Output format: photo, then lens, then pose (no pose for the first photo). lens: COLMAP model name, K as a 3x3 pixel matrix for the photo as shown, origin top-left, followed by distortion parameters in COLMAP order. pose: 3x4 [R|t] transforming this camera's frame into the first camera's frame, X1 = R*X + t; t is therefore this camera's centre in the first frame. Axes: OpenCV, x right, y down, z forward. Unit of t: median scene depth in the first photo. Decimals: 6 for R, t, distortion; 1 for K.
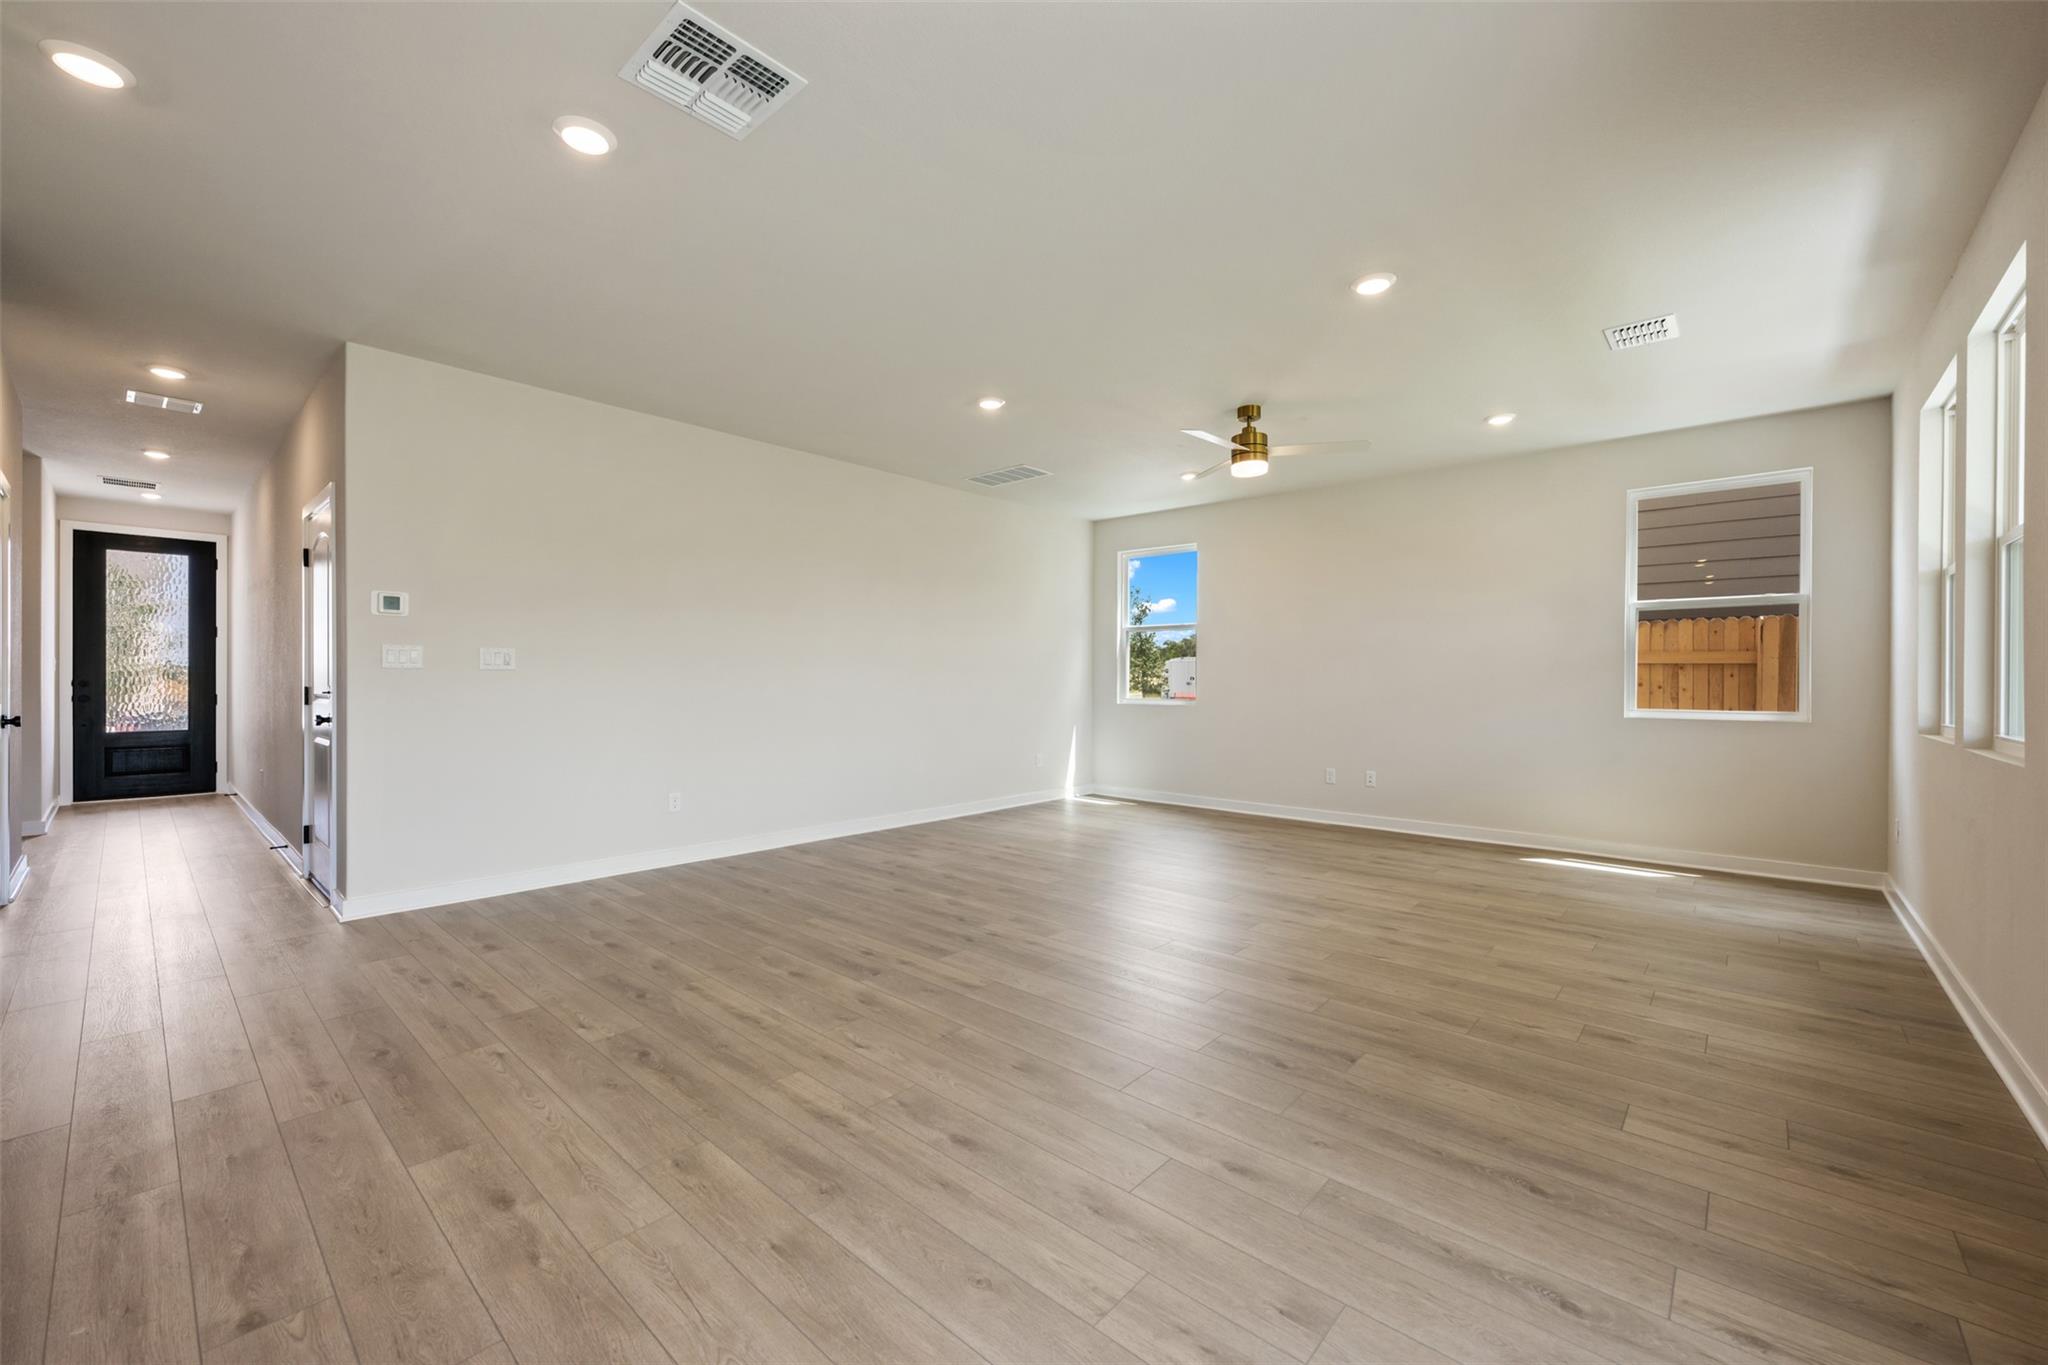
lens RADIAL K [[812.1, 0, 1020.8], [0, 812.1, 684.5], [0, 0, 1]] dist [-0.011501, 0.000065]
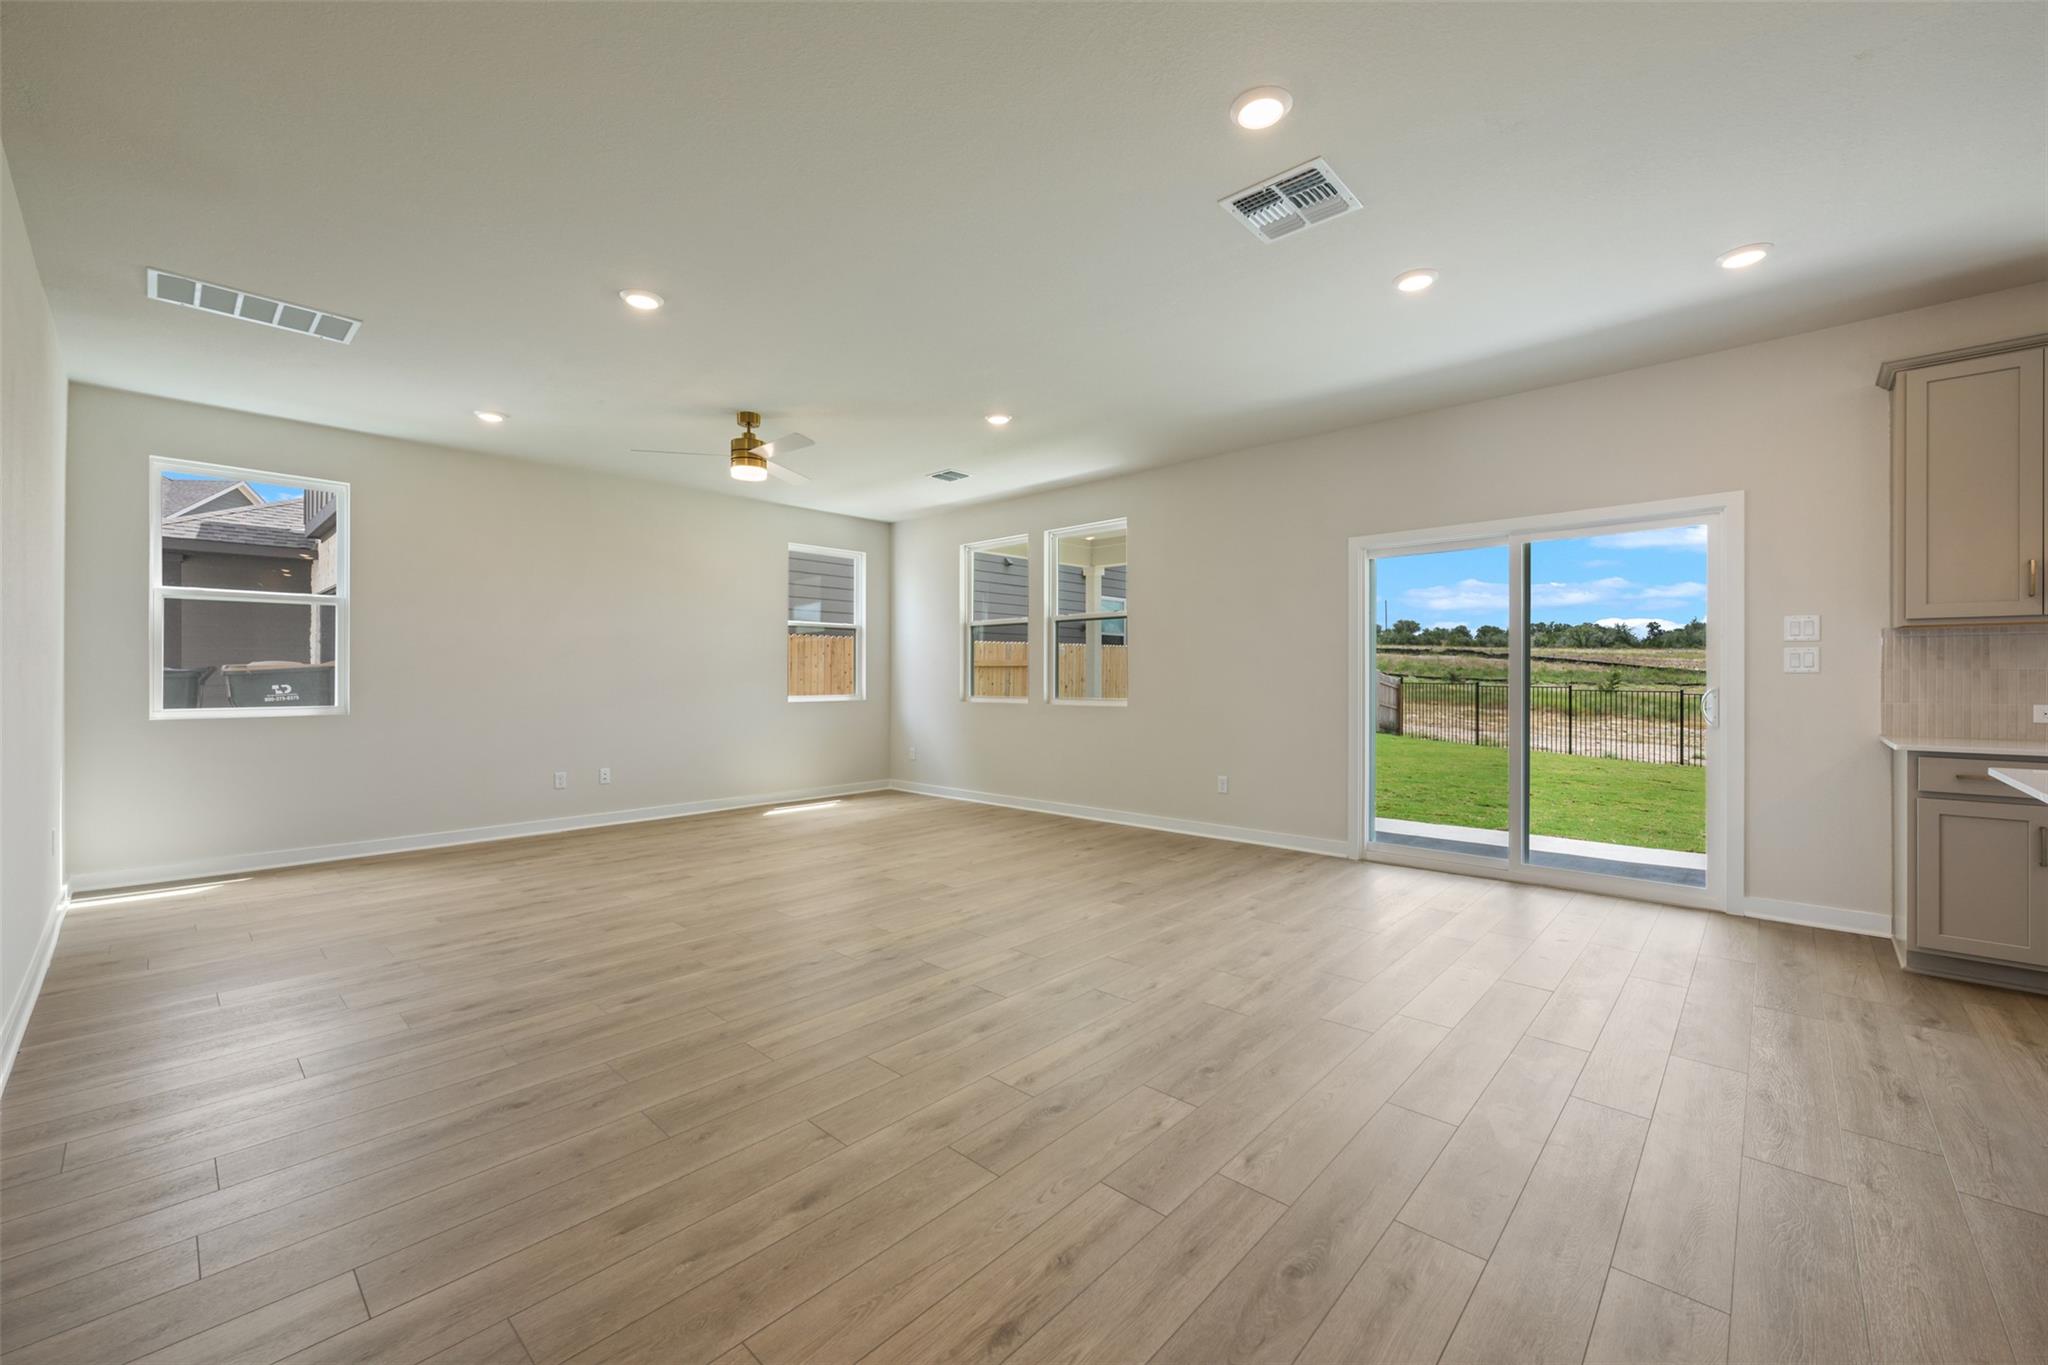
lens RADIAL K [[812.1, 0, 1026.0], [0, 812.1, 678.2], [0, 0, 1]] dist [-0.011501, 0.000065]
pose [[0.012307, -0.005693, 0.999908, -1.078684], [0.007707, 0.999955, 0.005599, -0.011076], [-0.999895, 0.007637, 0.012351, 0.907568]]
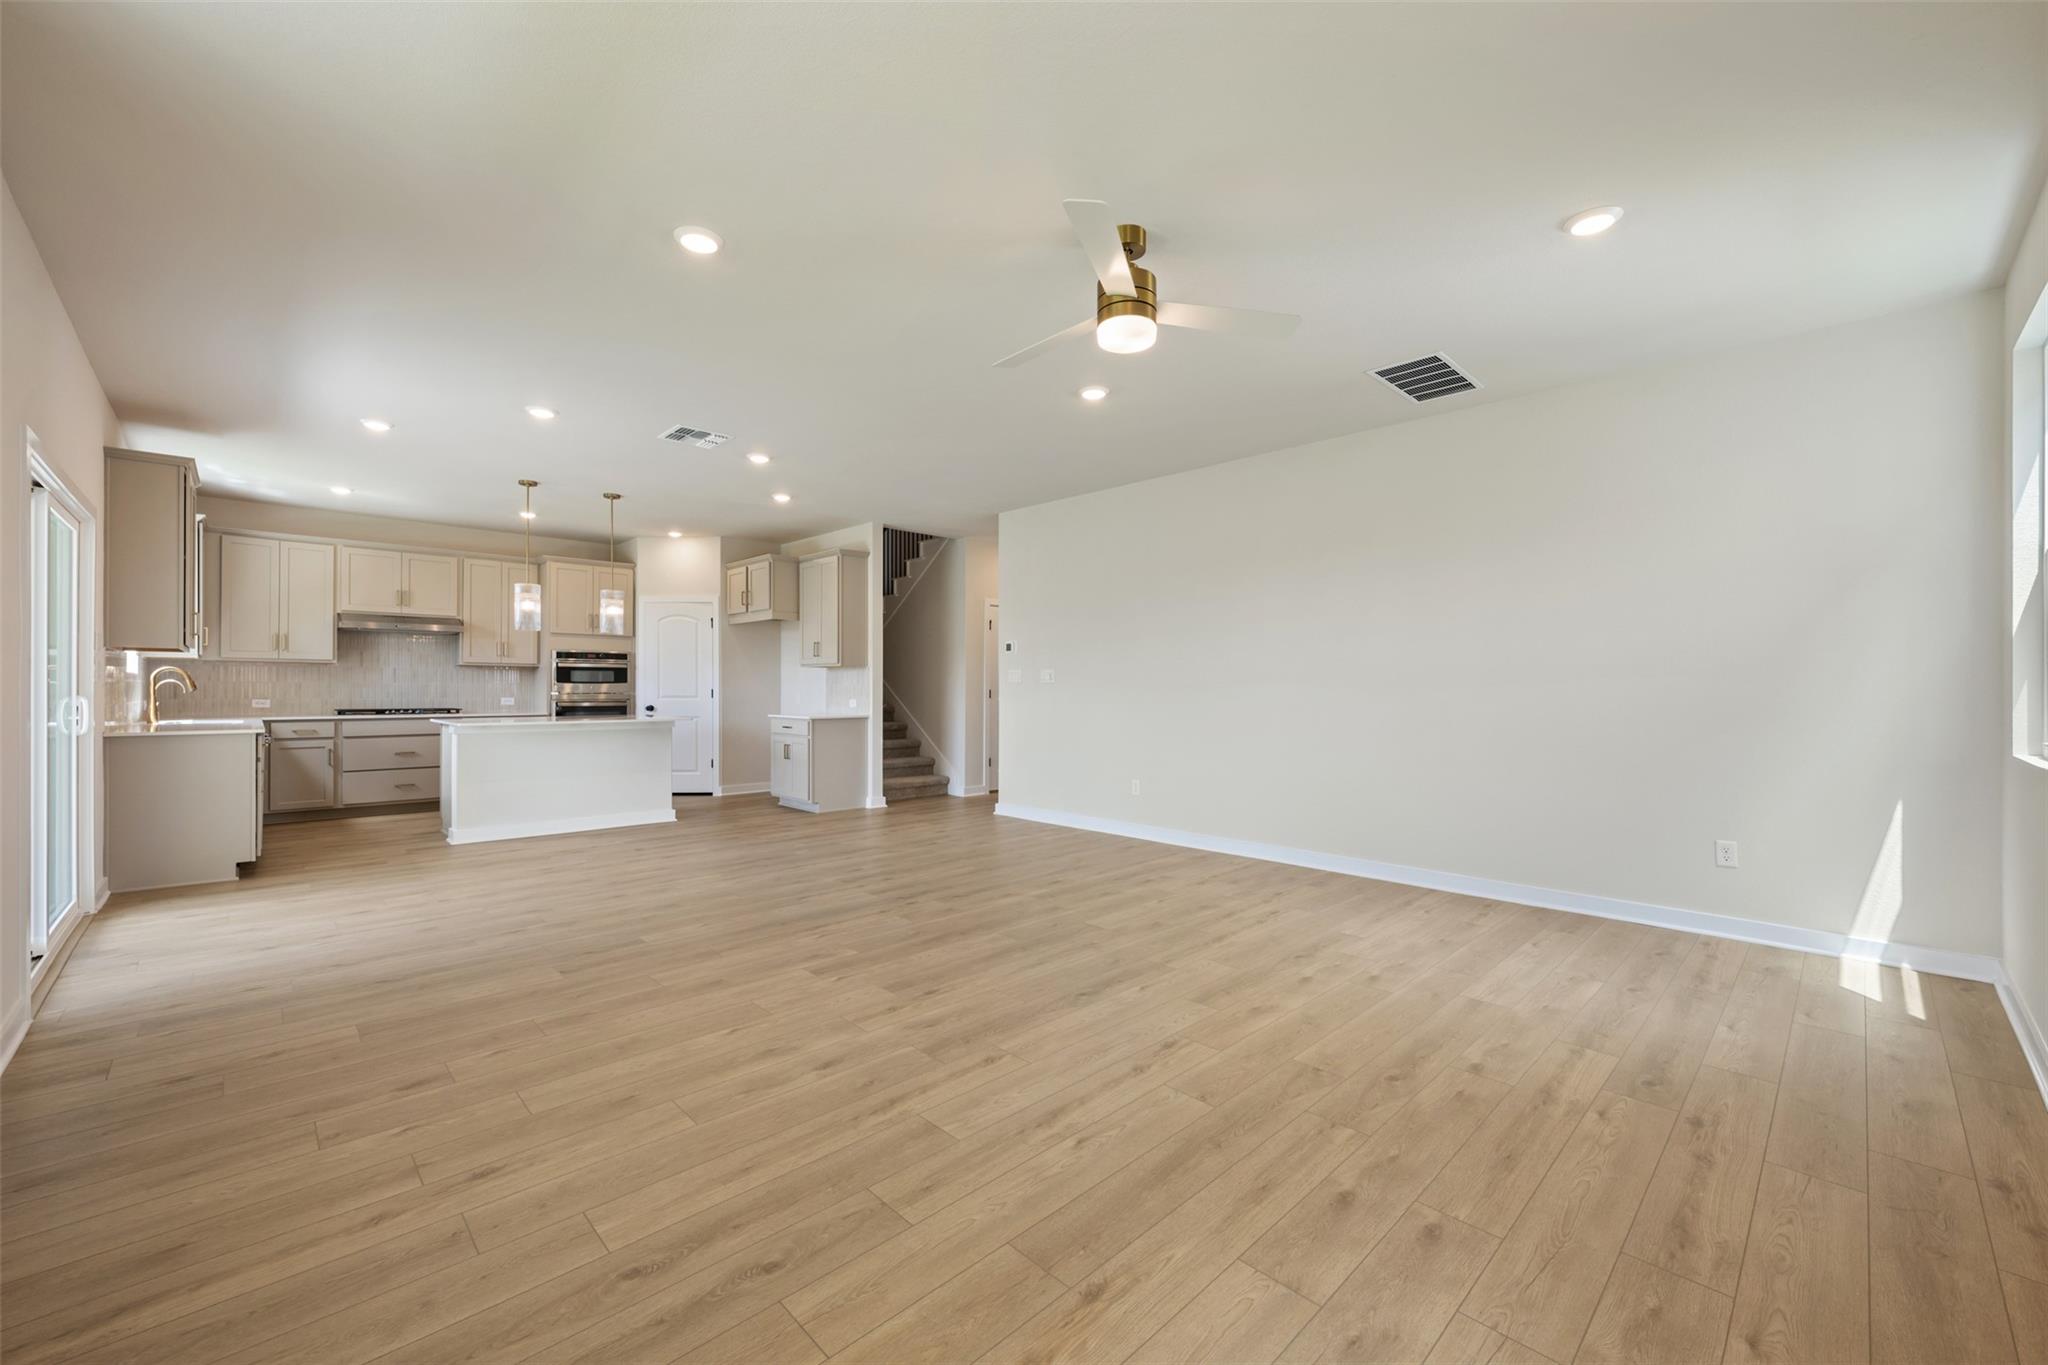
lens RADIAL K [[812.1, 0, 1027.6], [0, 812.1, 686.0], [0, 0, 1]] dist [-0.011501, 0.000065]
pose [[-0.061509, -0.003832, -0.998099, 1.272676], [-0.011886, 0.999925, -0.003106, -0.008884], [0.998036, 0.011672, -0.061549, 1.383145]]
